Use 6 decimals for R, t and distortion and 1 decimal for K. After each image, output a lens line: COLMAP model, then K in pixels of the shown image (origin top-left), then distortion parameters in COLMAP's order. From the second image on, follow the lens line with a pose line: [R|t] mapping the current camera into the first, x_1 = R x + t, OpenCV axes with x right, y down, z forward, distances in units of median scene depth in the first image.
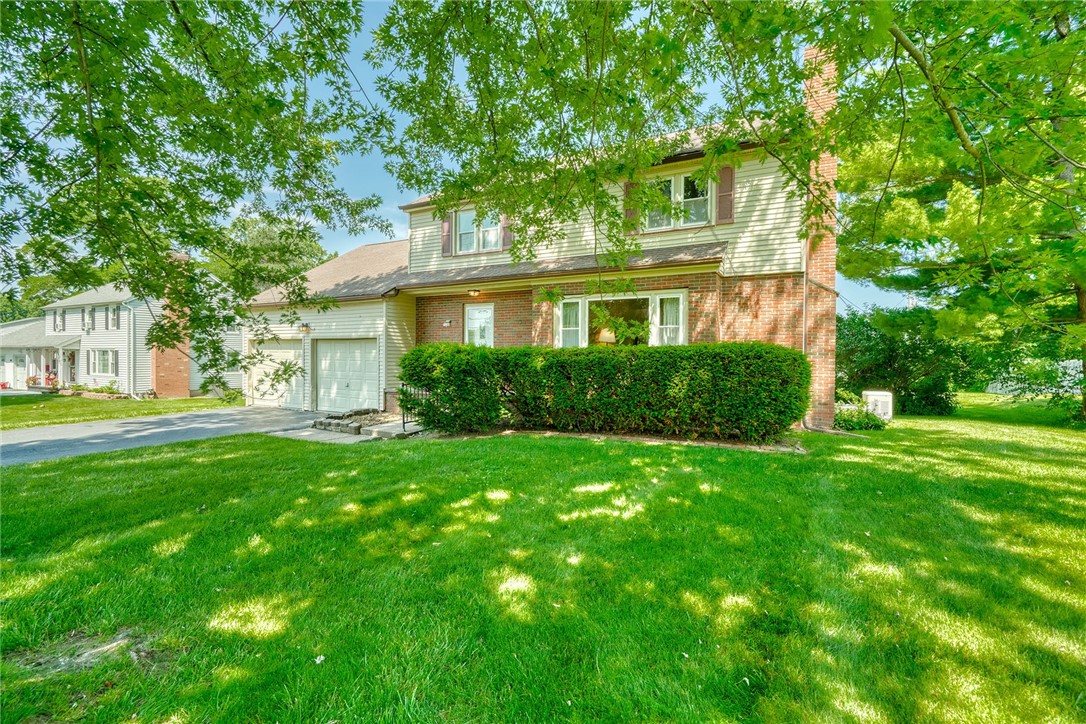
lens RADIAL K [[499.8, 0, 543.0], [0, 499.8, 366.4], [0, 0, 1]] dist [-0.002059, 0.002557]
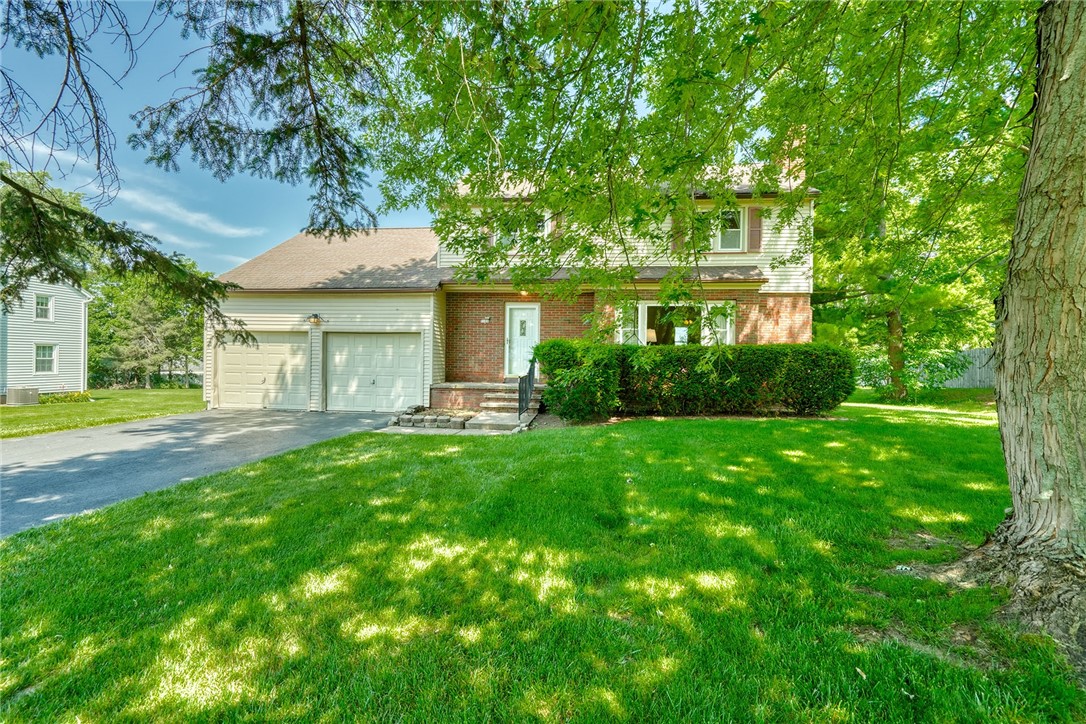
lens RADIAL K [[499.8, 0, 541.1], [0, 499.8, 357.4], [0, 0, 1]] dist [-0.002059, 0.002557]
pose [[0.925864, 0.007966, 0.377774, -0.561202], [-0.001266, 0.999838, -0.017980, 0.010133], [-0.377855, 0.016169, 0.925723, 0.014323]]
